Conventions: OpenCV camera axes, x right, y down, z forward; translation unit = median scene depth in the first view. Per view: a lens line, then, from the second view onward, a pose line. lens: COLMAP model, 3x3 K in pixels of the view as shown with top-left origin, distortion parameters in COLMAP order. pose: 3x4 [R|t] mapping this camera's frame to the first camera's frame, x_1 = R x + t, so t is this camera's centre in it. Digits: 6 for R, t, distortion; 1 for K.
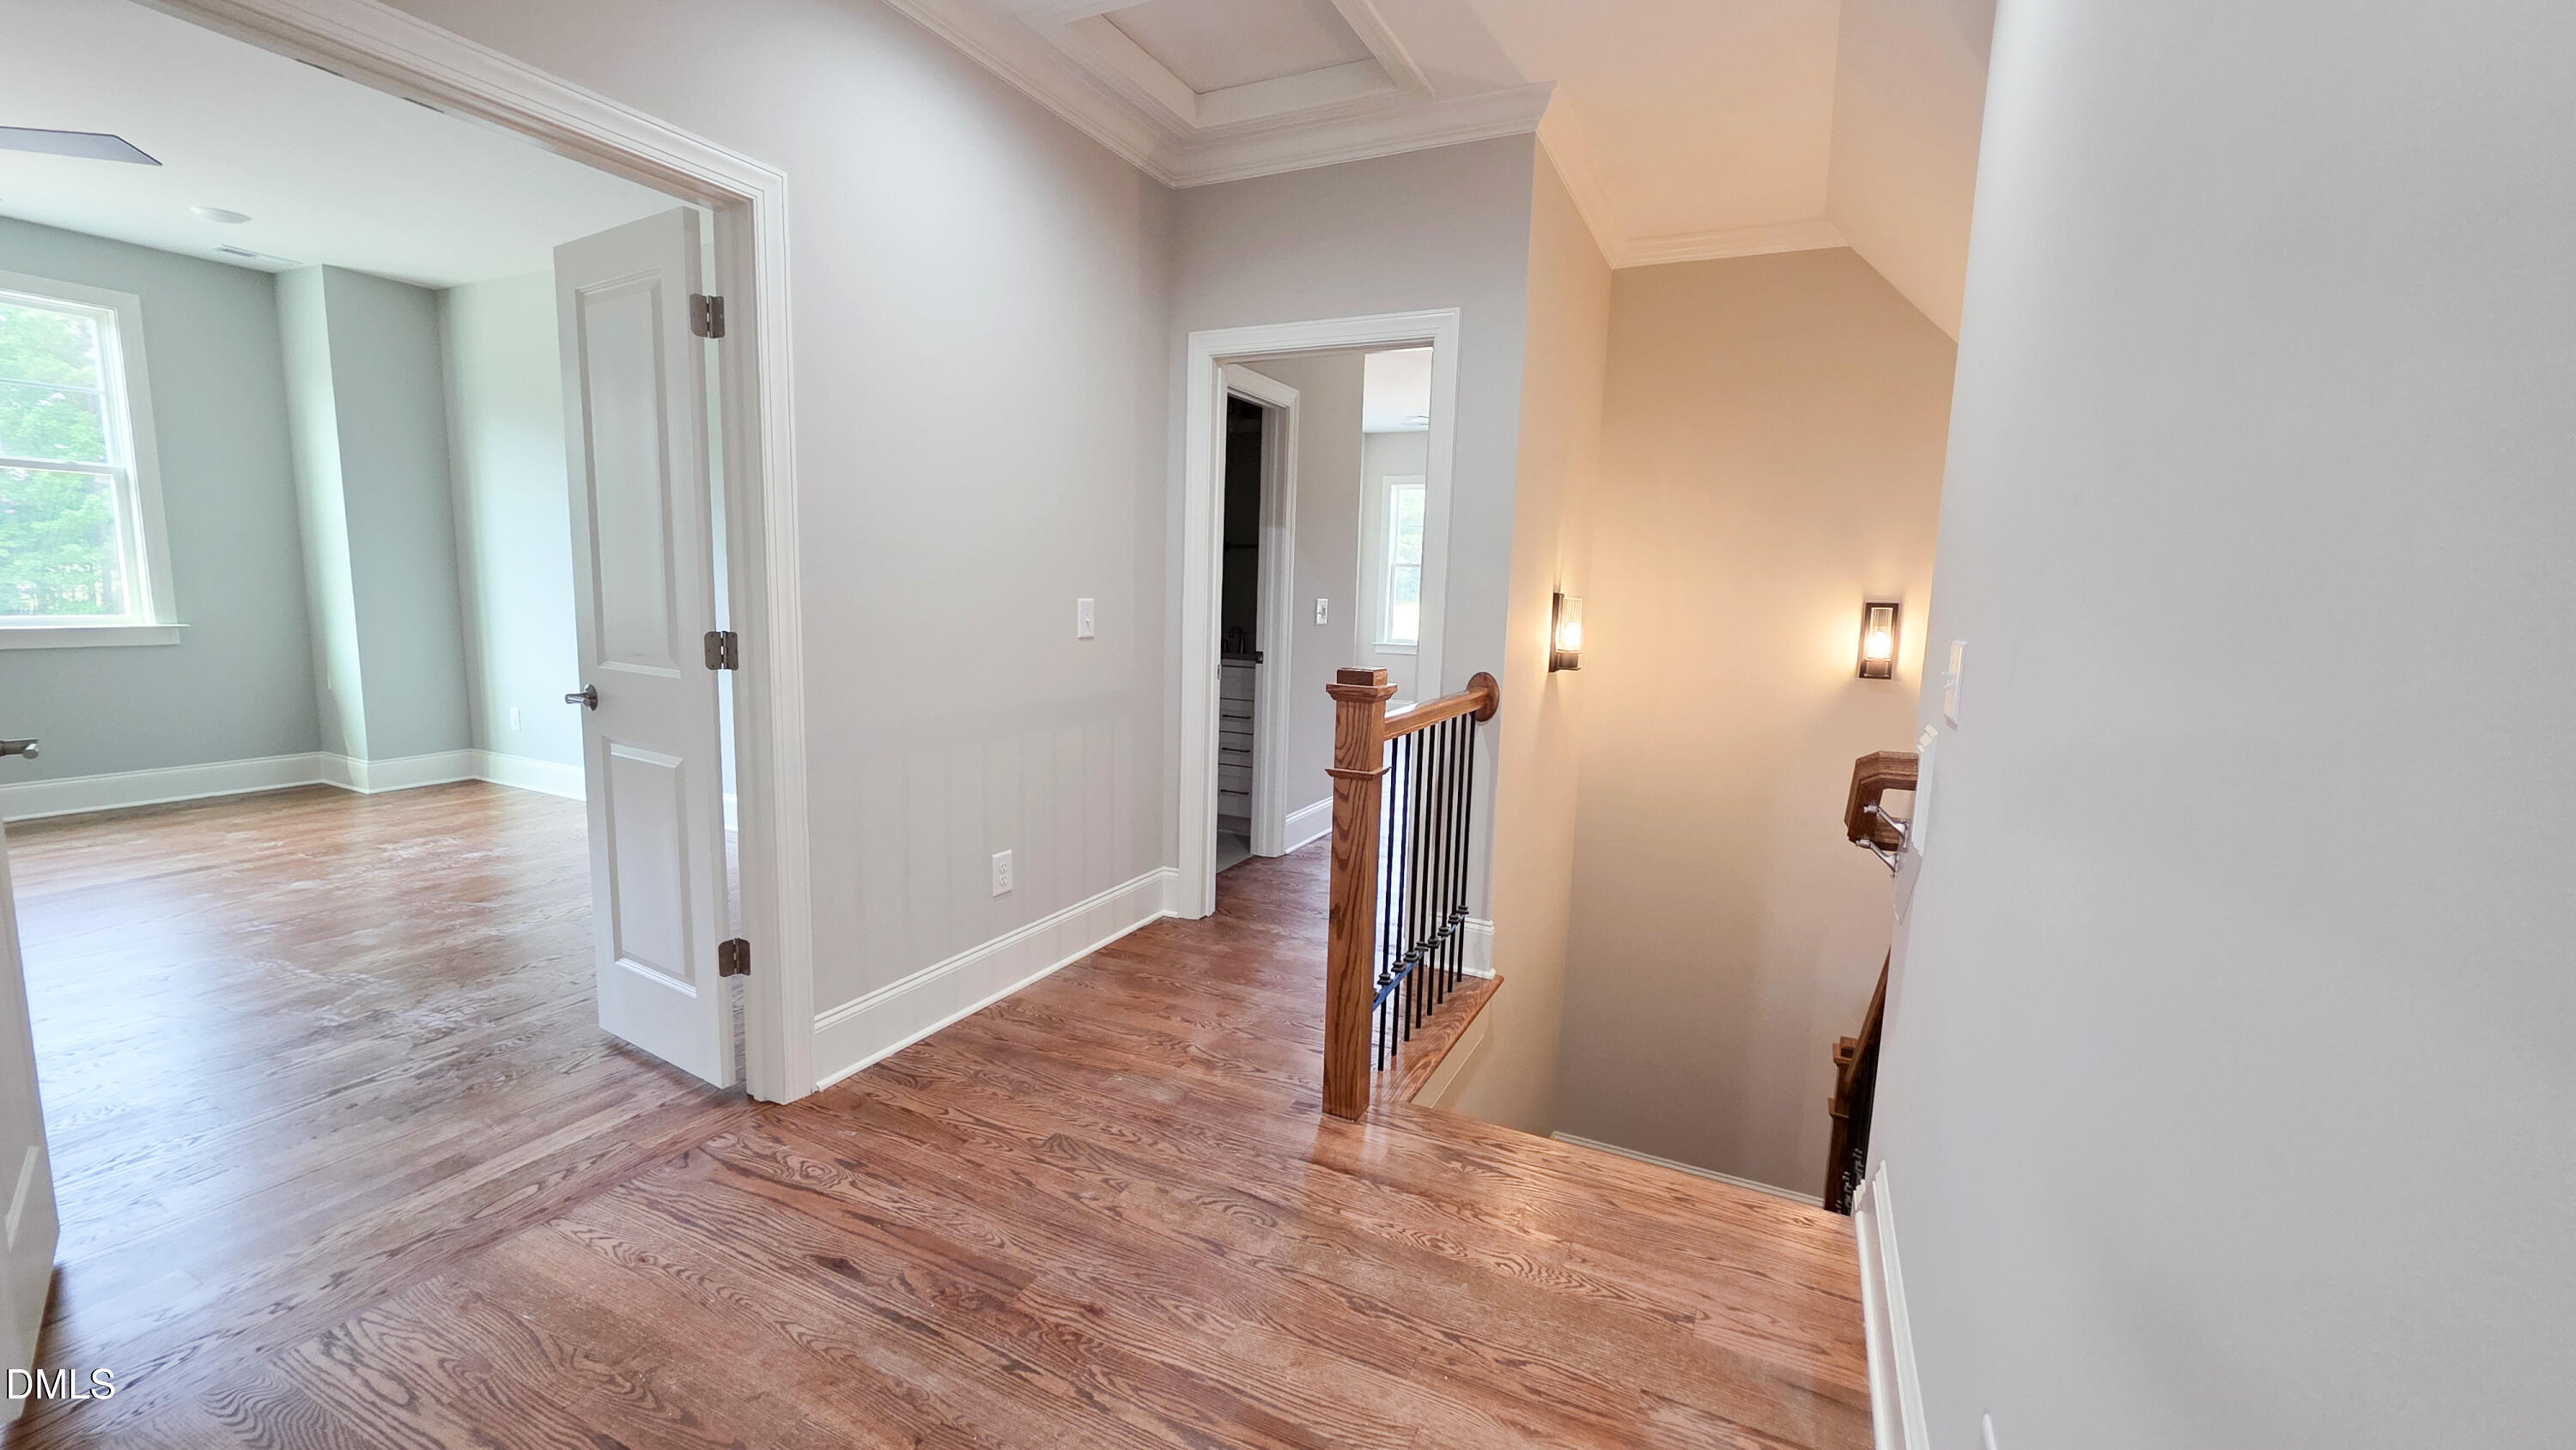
lens RADIAL K [[1029.5, 0, 1279.3], [0, 1029.5, 730.2], [0, 0, 1]] dist [0.001257, 0.000205]
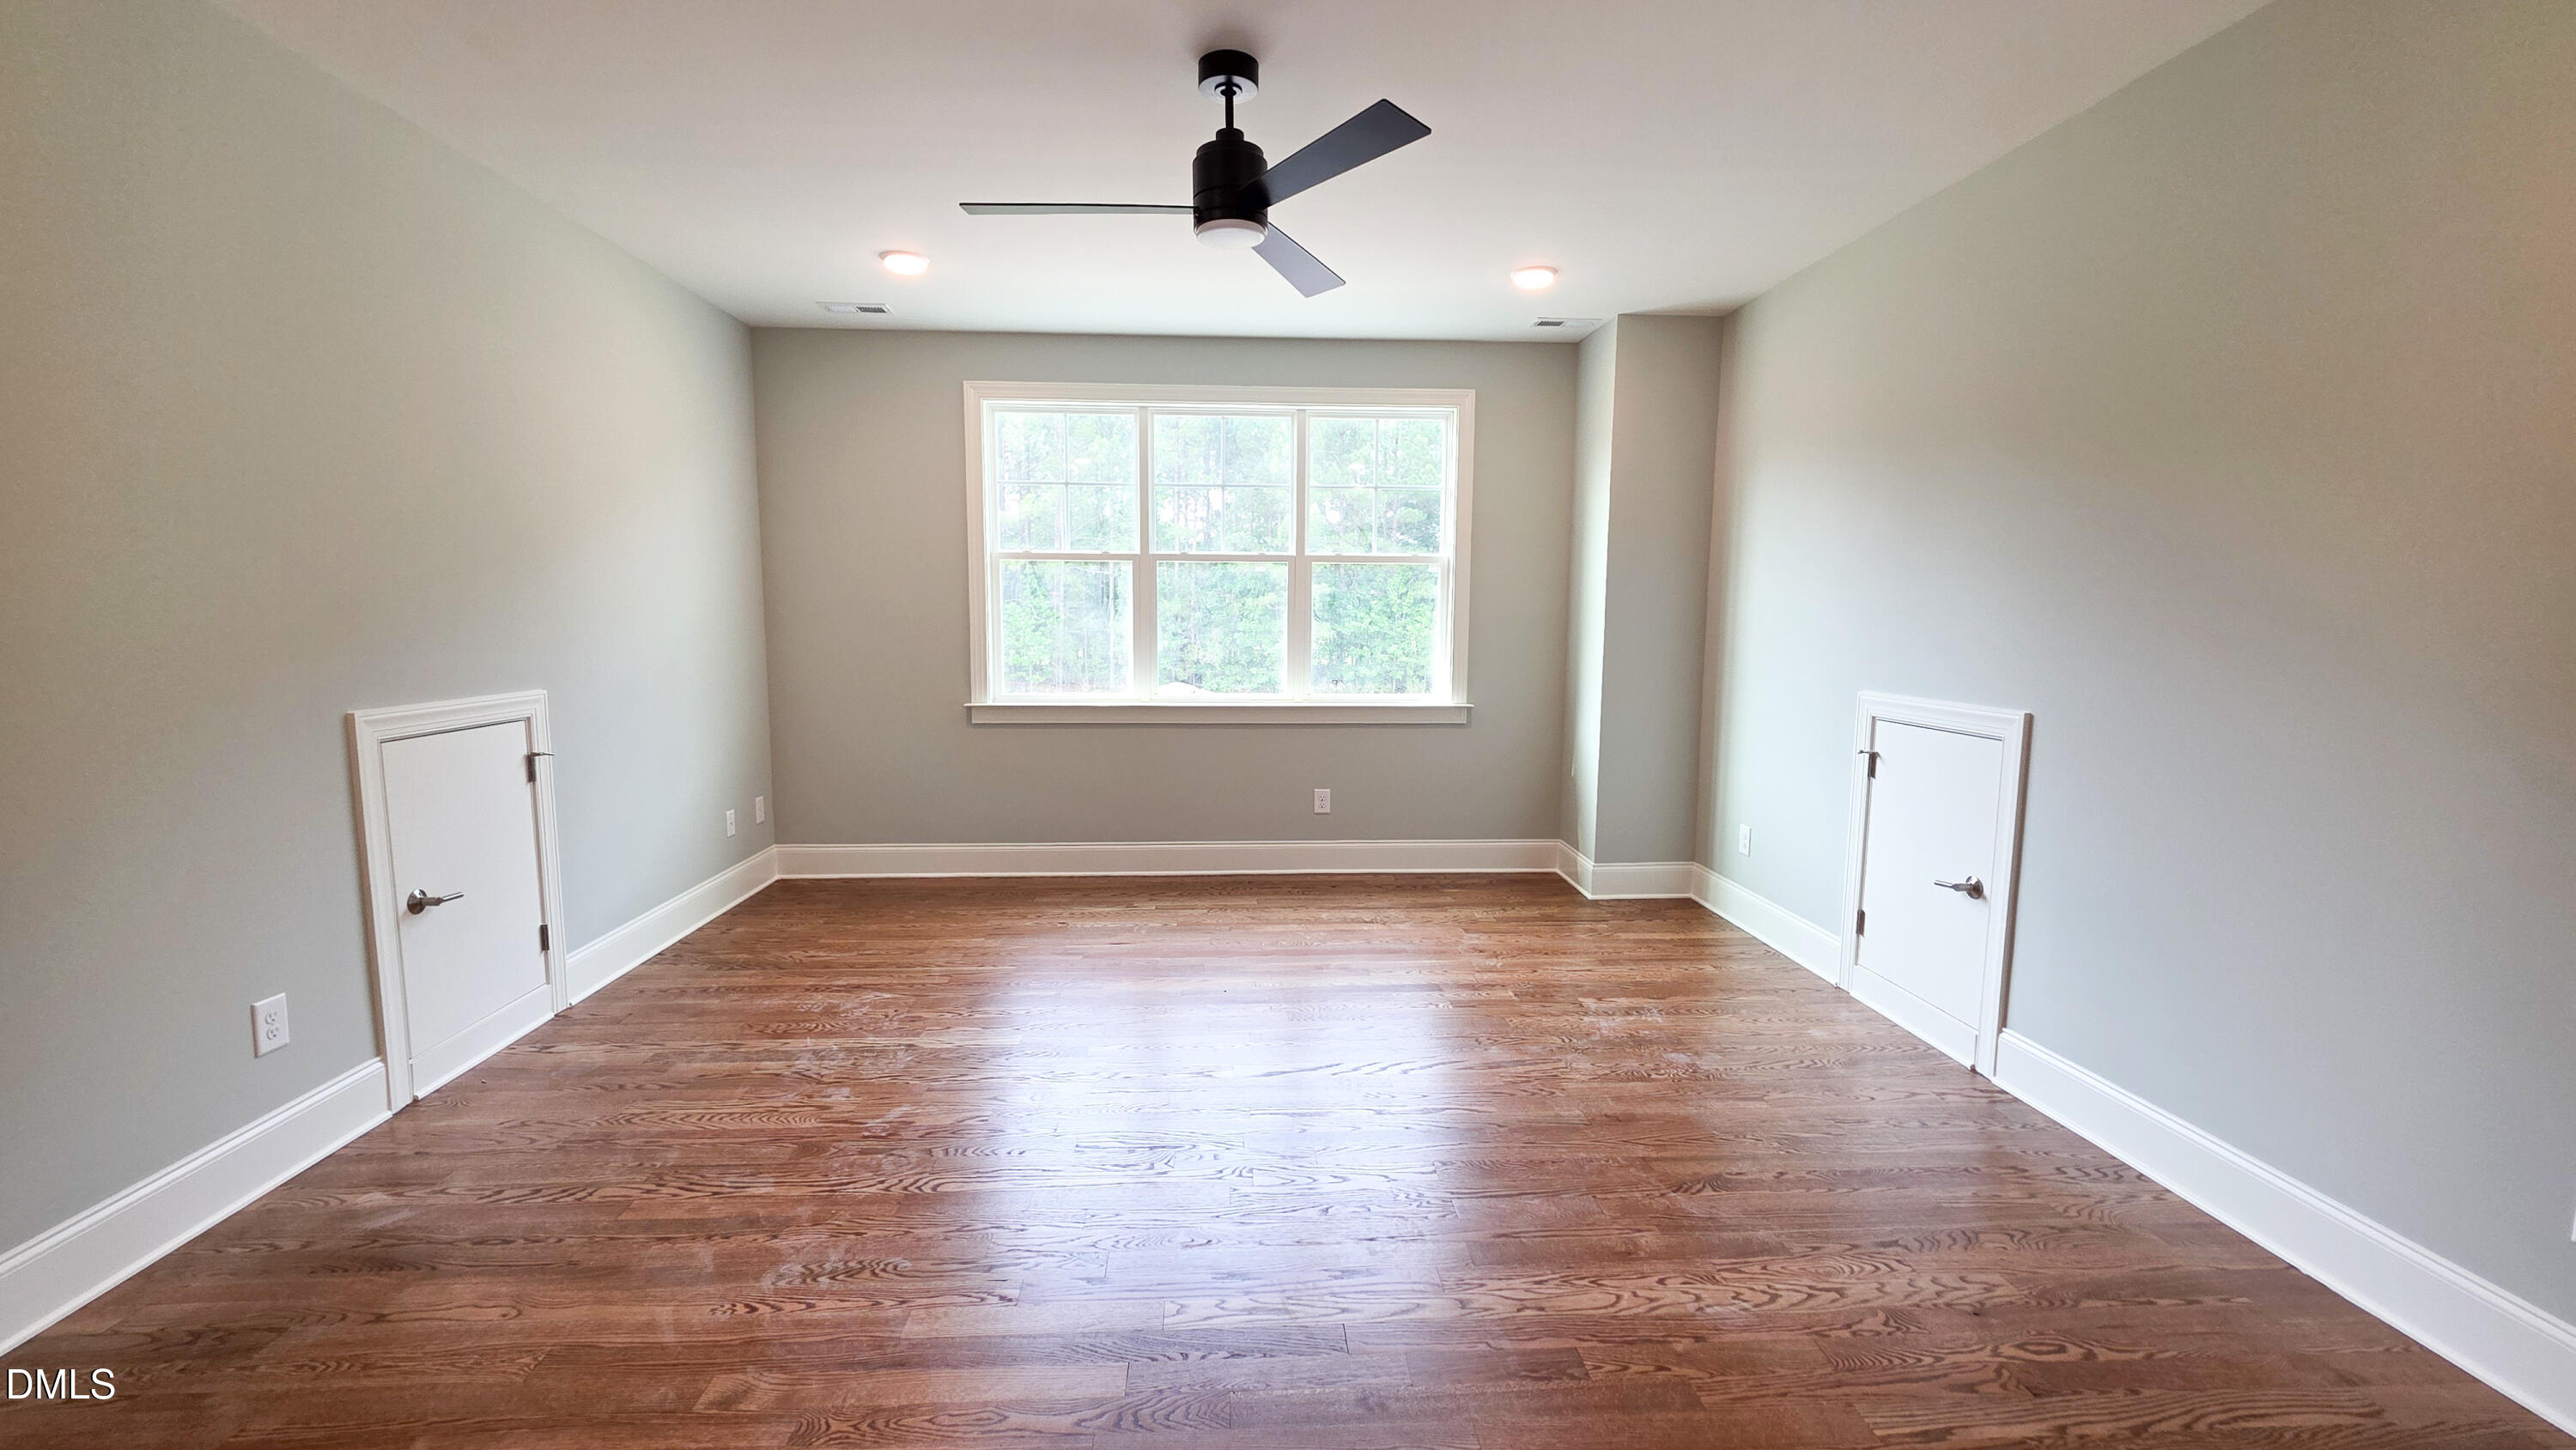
lens RADIAL K [[1029.5, 0, 1279.3], [0, 1029.5, 730.2], [0, 0, 1]] dist [0.001257, 0.000205]
pose [[0.495995, 0.067088, -0.865730, -0.272445], [-0.110534, 0.993778, 0.013683, -0.070779], [0.861261, 0.088906, 0.500325, 0.330258]]
